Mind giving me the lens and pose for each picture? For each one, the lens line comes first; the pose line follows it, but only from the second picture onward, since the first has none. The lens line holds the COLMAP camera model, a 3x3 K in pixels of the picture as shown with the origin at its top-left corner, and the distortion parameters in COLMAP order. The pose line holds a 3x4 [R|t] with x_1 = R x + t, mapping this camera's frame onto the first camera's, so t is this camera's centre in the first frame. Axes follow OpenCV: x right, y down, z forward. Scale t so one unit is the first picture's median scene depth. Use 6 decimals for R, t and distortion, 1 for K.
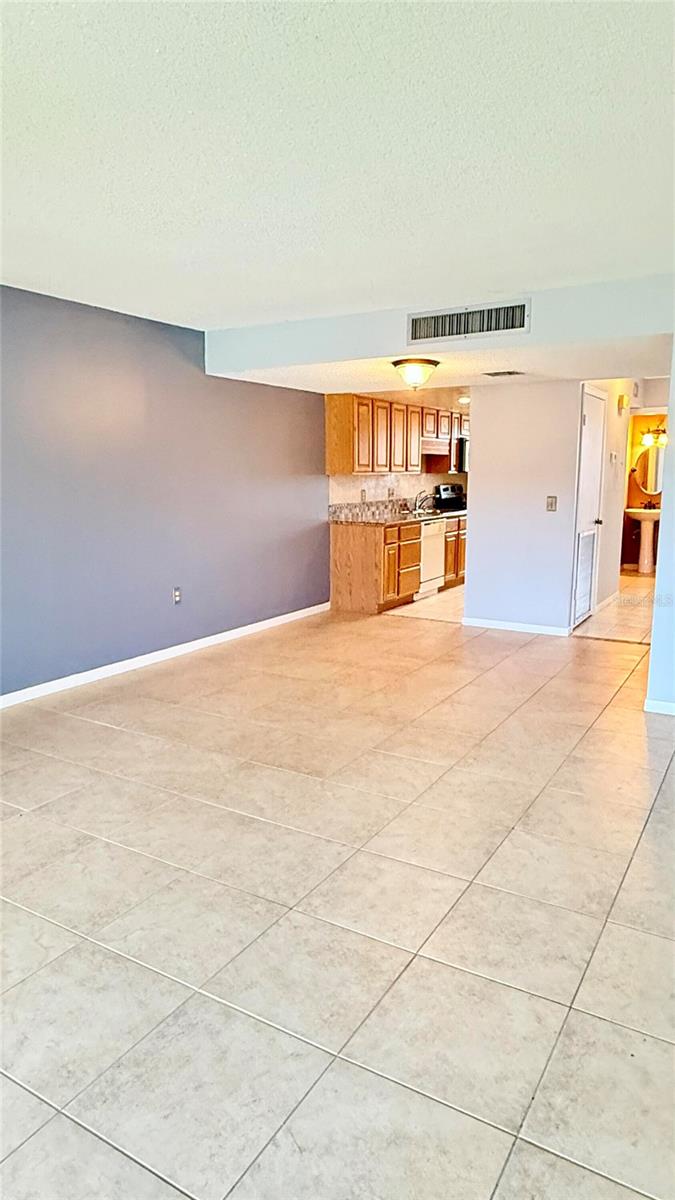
lens RADIAL K [[744.4, 0, 337.5], [0, 744.4, 600.0], [0, 0, 1]] dist [-0.001942, -0.000174]
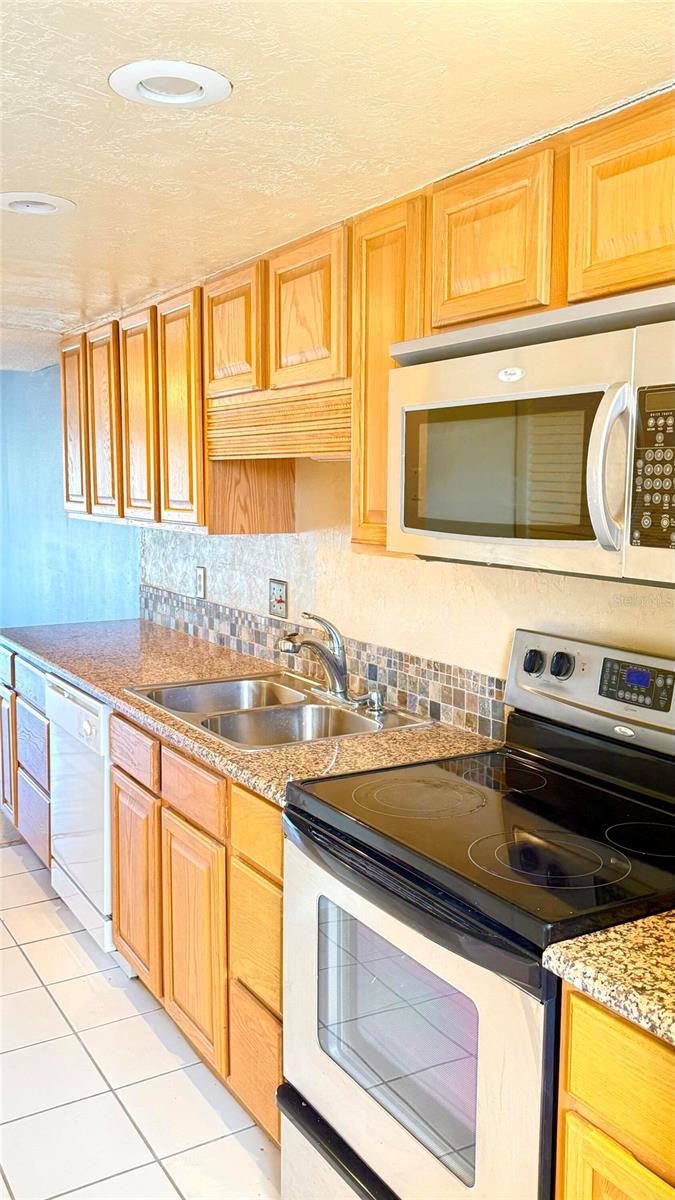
lens RADIAL K [[1022.0, 0, 337.5], [0, 1022.0, 600.0], [0, 0, 1]] dist [0.089401, 0.000271]
pose [[-0.476724, 0.103792, -0.872904, 0.462846], [-0.155289, 0.967444, 0.199842, -0.255490], [0.865228, 0.230822, -0.445086, 1.354927]]
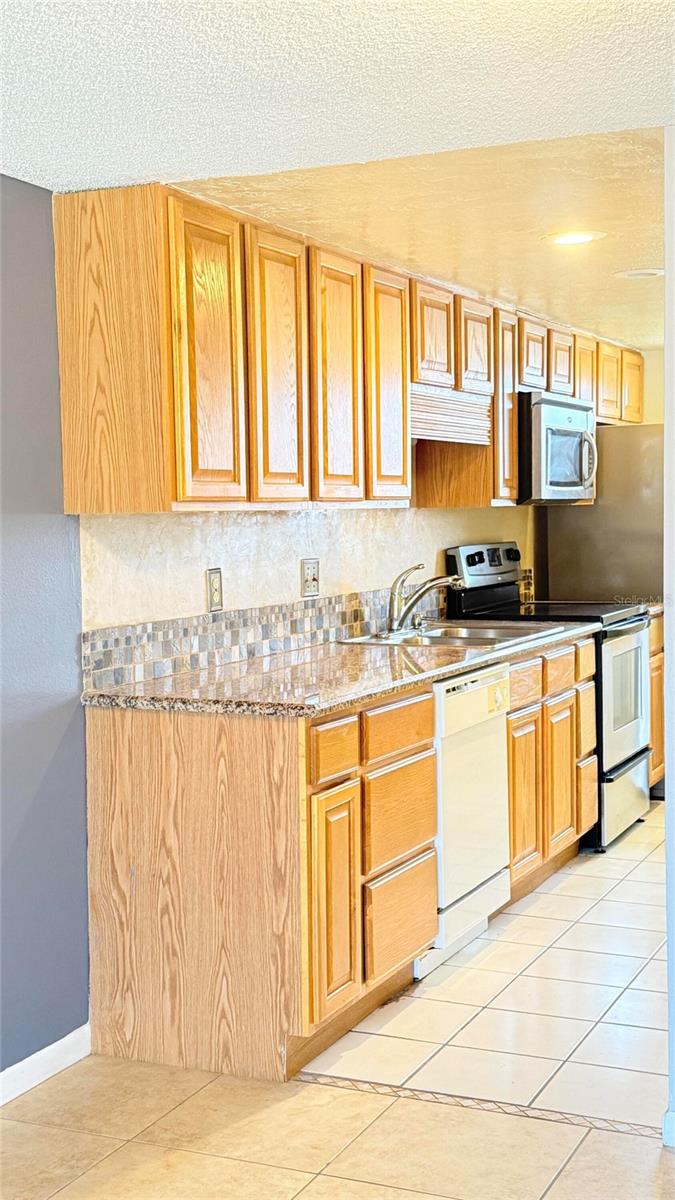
lens RADIAL K [[1546.7, 0, 337.5], [0, 1546.7, 600.0], [0, 0, 1]] dist [0.085339, 0.003258]
pose [[0.992015, -0.019444, 0.124610, 0.009560], [0.033989, 0.992705, -0.115677, -0.074482], [-0.121452, 0.118989, 0.985440, 0.471239]]
